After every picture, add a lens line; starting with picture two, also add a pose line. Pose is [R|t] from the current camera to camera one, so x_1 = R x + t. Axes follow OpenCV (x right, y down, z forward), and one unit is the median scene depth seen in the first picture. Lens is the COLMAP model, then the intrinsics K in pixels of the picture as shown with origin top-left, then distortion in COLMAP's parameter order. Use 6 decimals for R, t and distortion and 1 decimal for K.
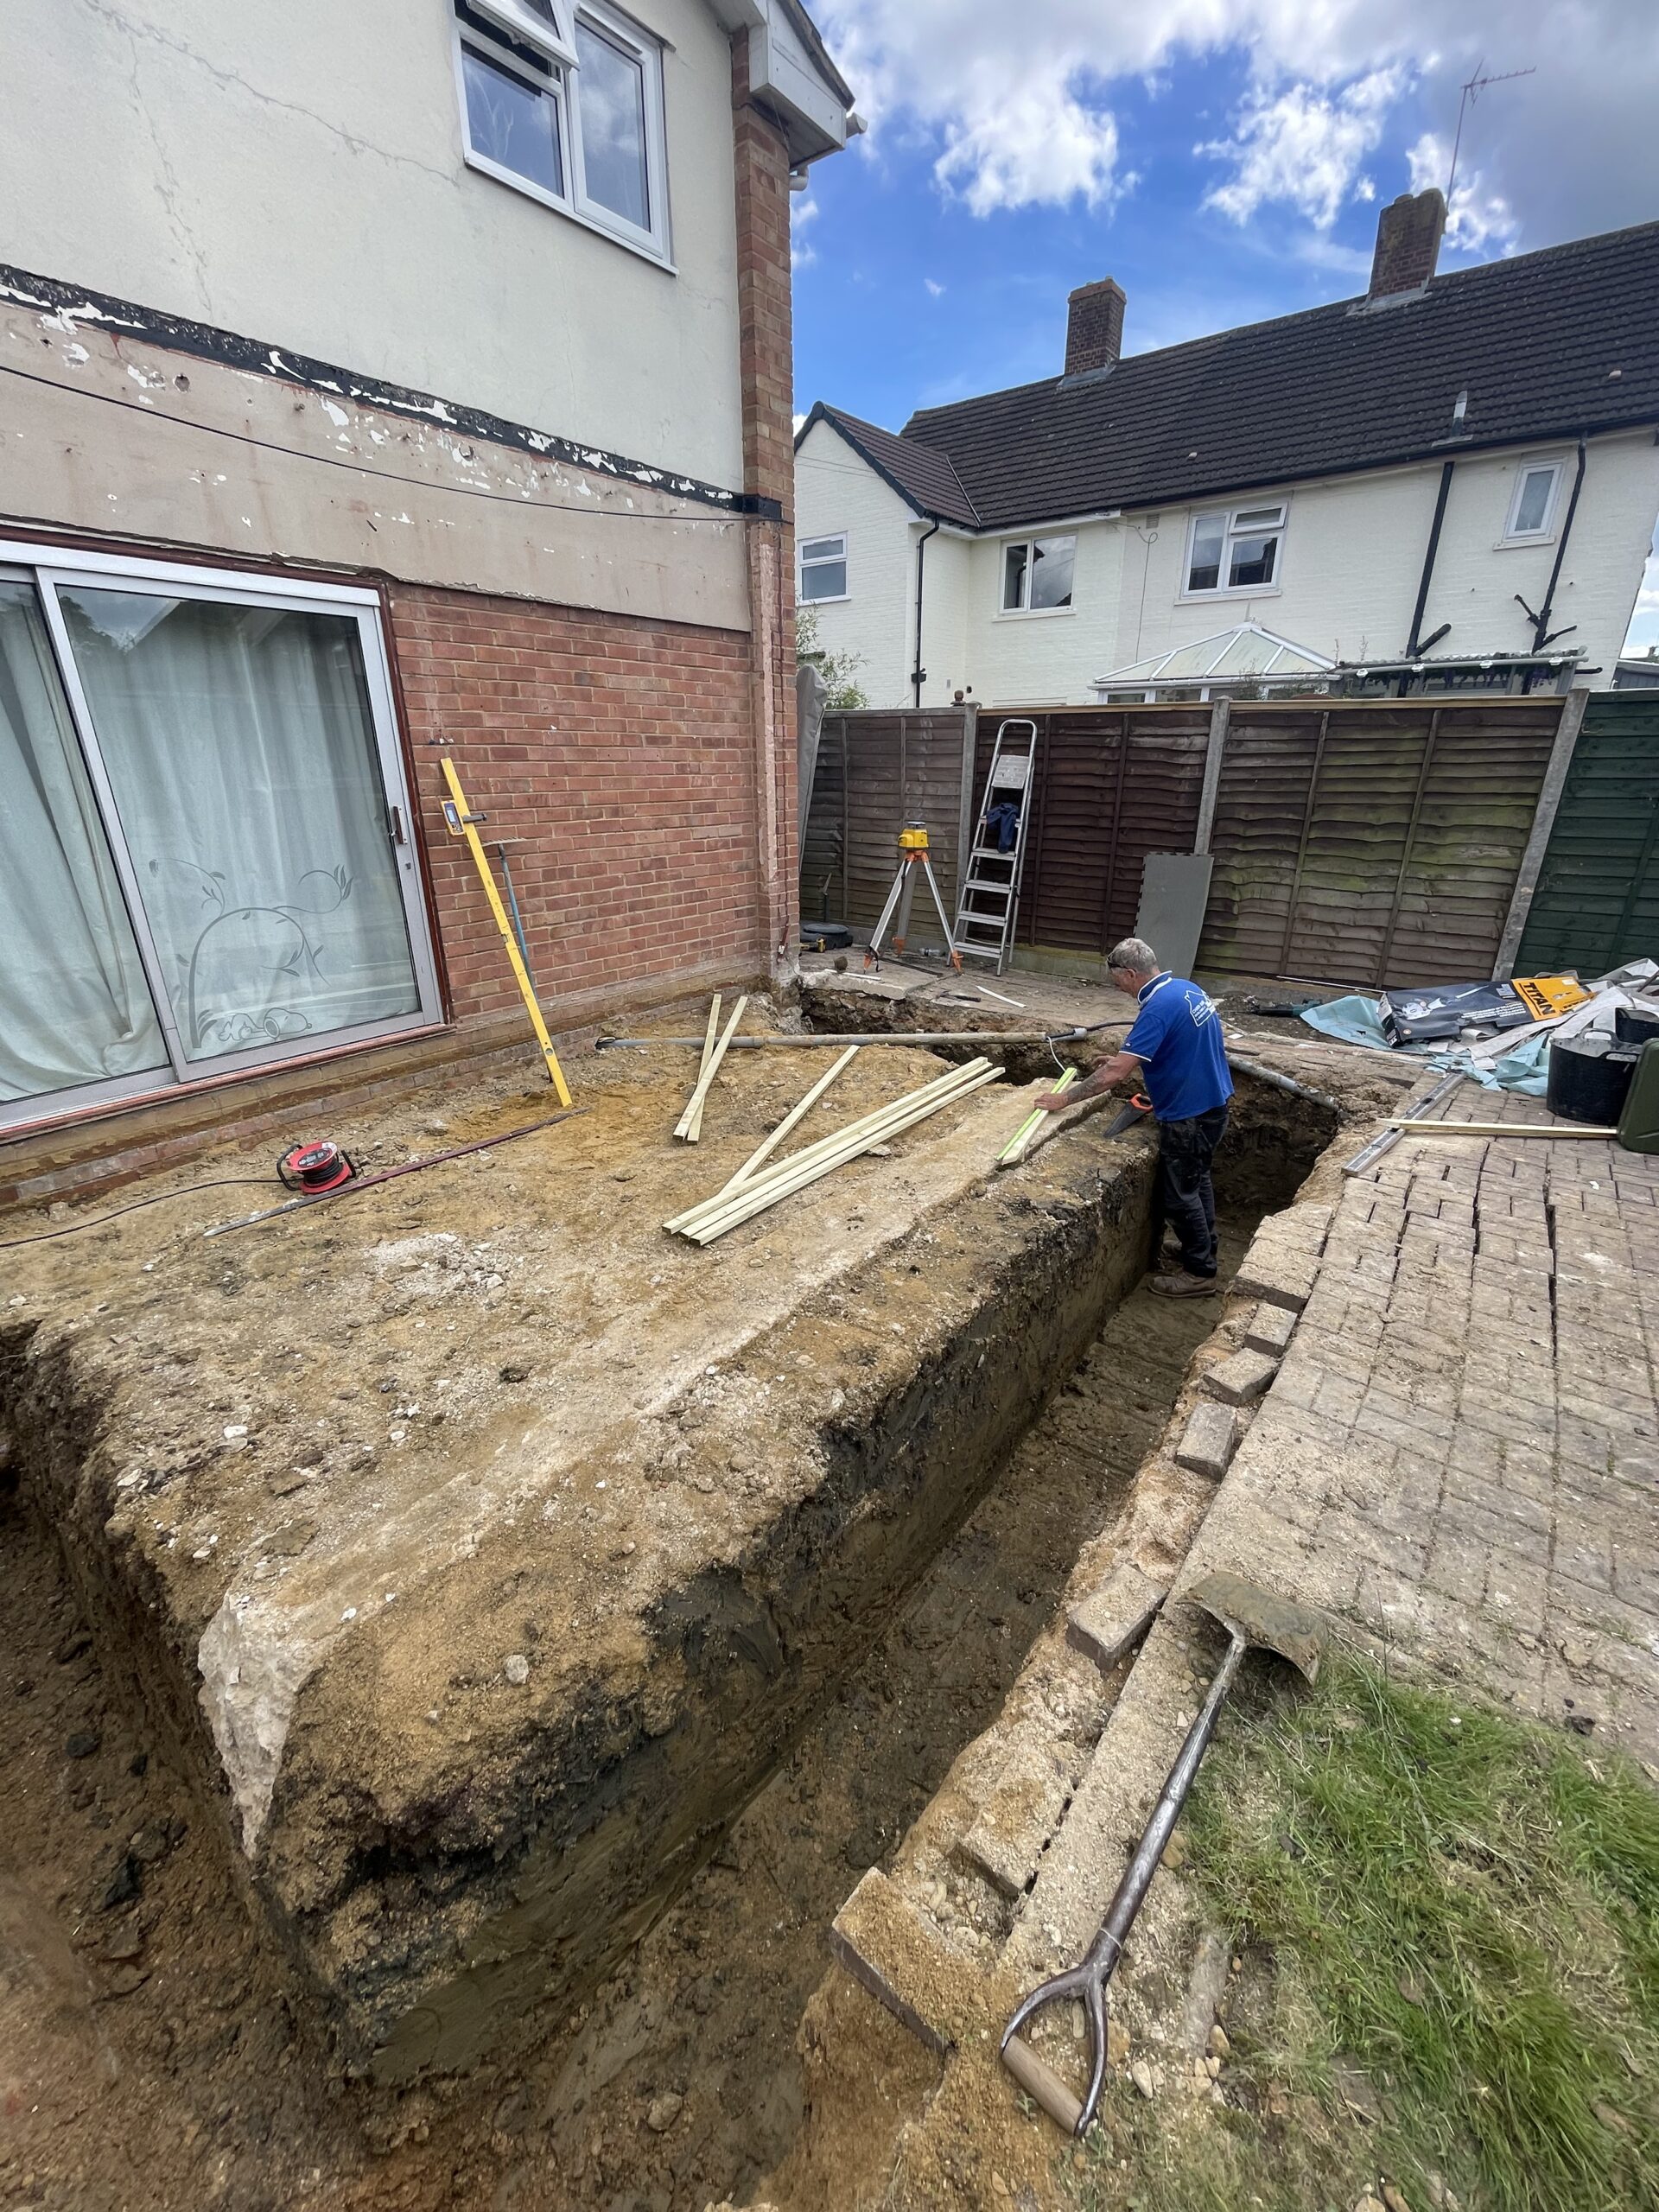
lens RADIAL K [[889.5, 0, 837.7], [0, 889.5, 1102.3], [0, 0, 1]] dist [-0.005580, 0.001058]
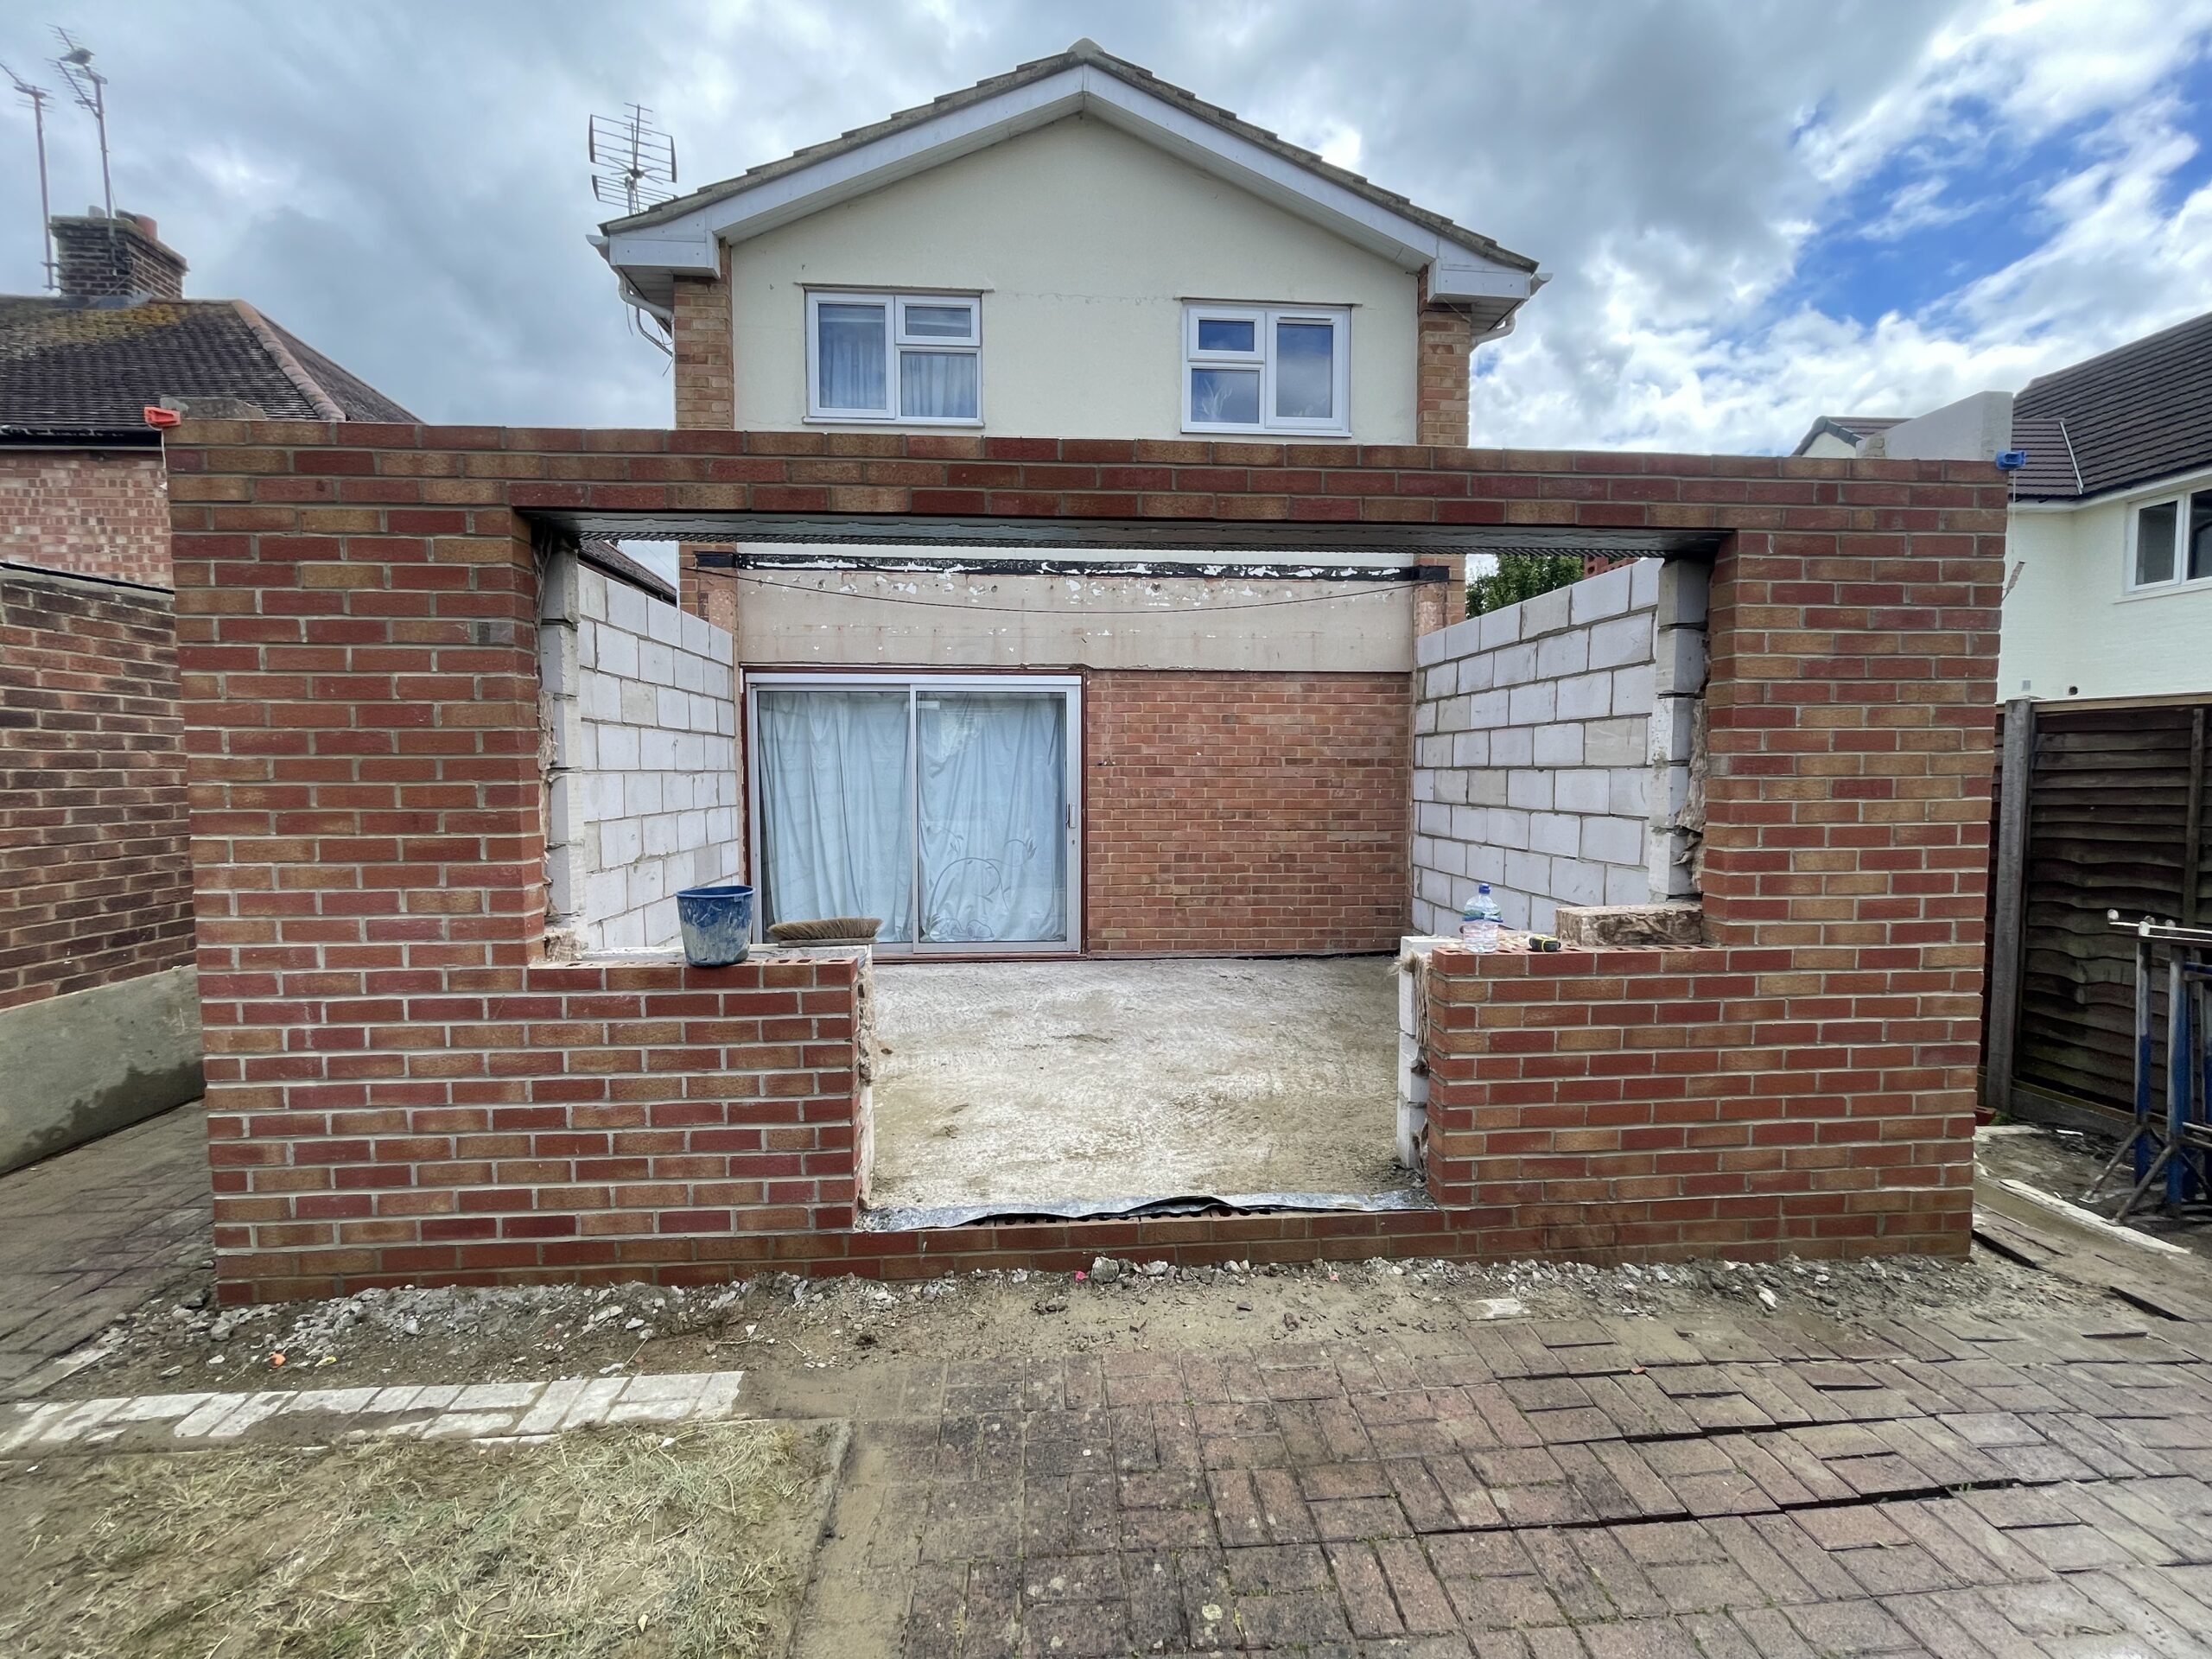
lens RADIAL K [[889.5, 0, 1103.2], [0, 889.5, 824.7], [0, 0, 1]] dist [-0.005580, 0.001058]
pose [[0.666012, 0.043844, -0.744651, 0.524862], [-0.272792, 0.943439, -0.188435, -0.023608], [0.694271, 0.328635, 0.640302, 0.065725]]
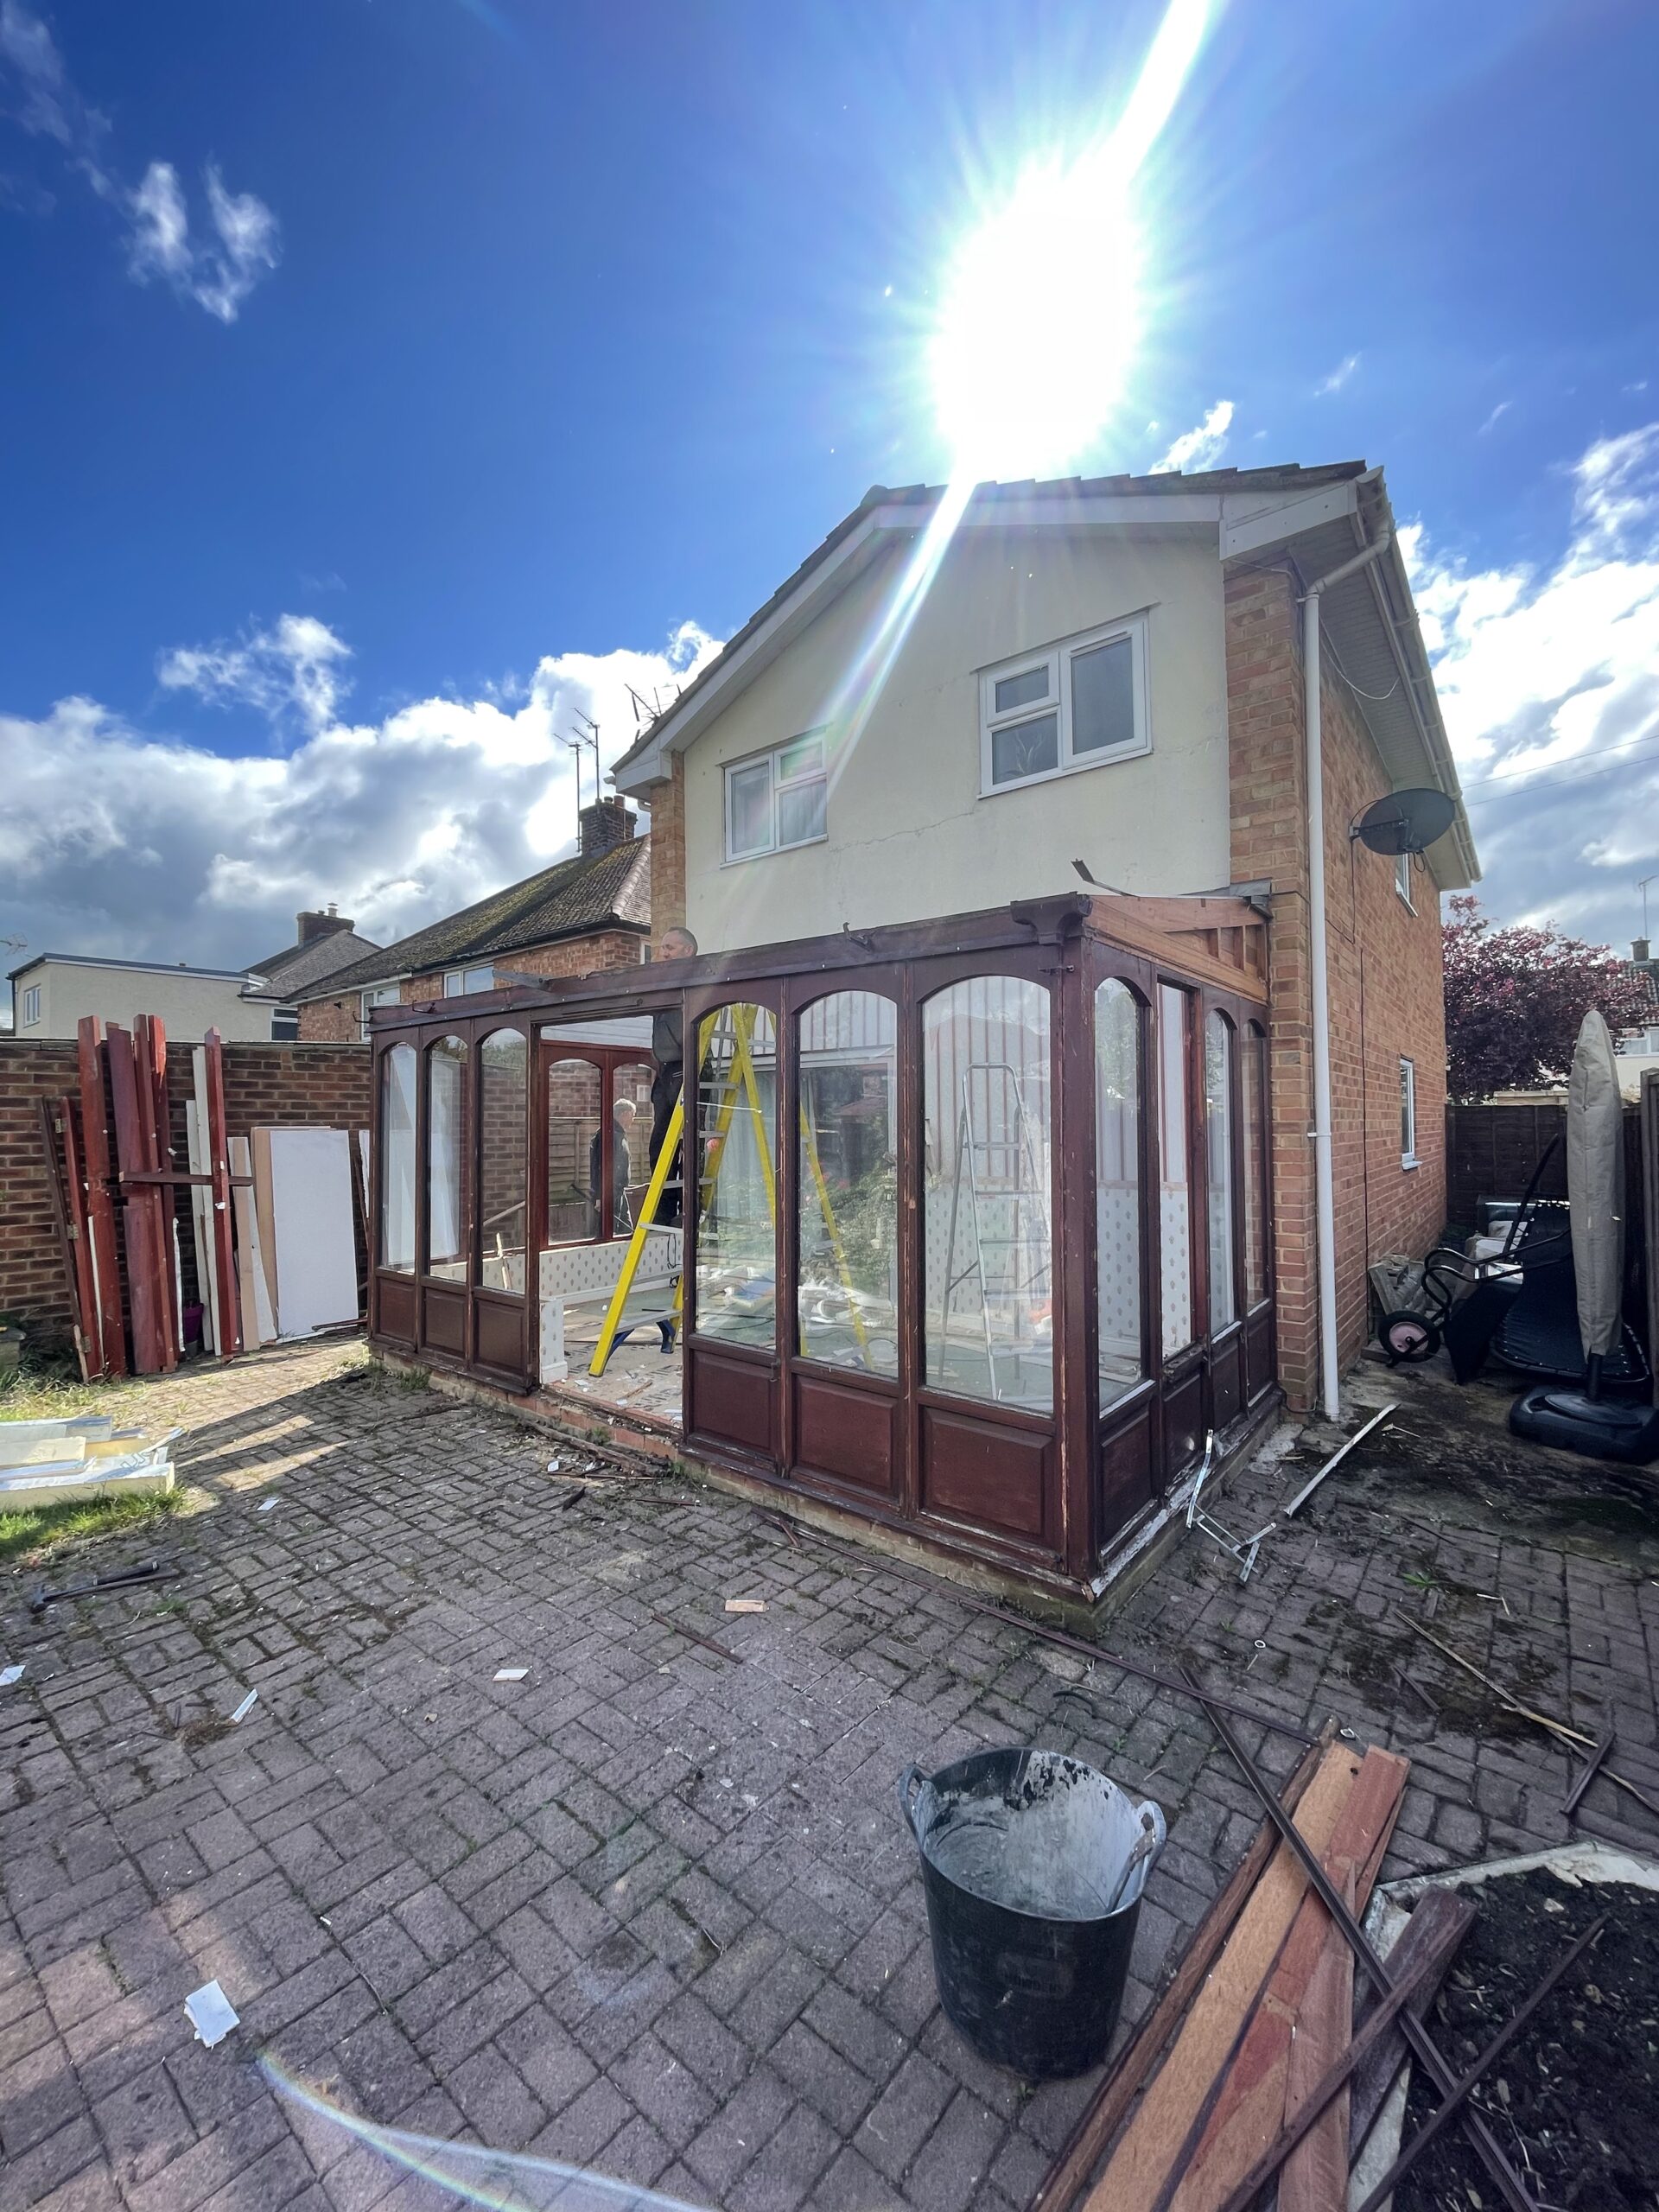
lens RADIAL K [[889.5, 0, 835.4], [0, 889.5, 1106.3], [0, 0, 1]] dist [-0.005580, 0.001058]
pose [[-0.016000, -0.021411, -0.999643, 0.859893], [-0.359532, 0.933024, -0.014229, -0.297711], [0.932995, 0.359176, -0.022626, 0.711485]]
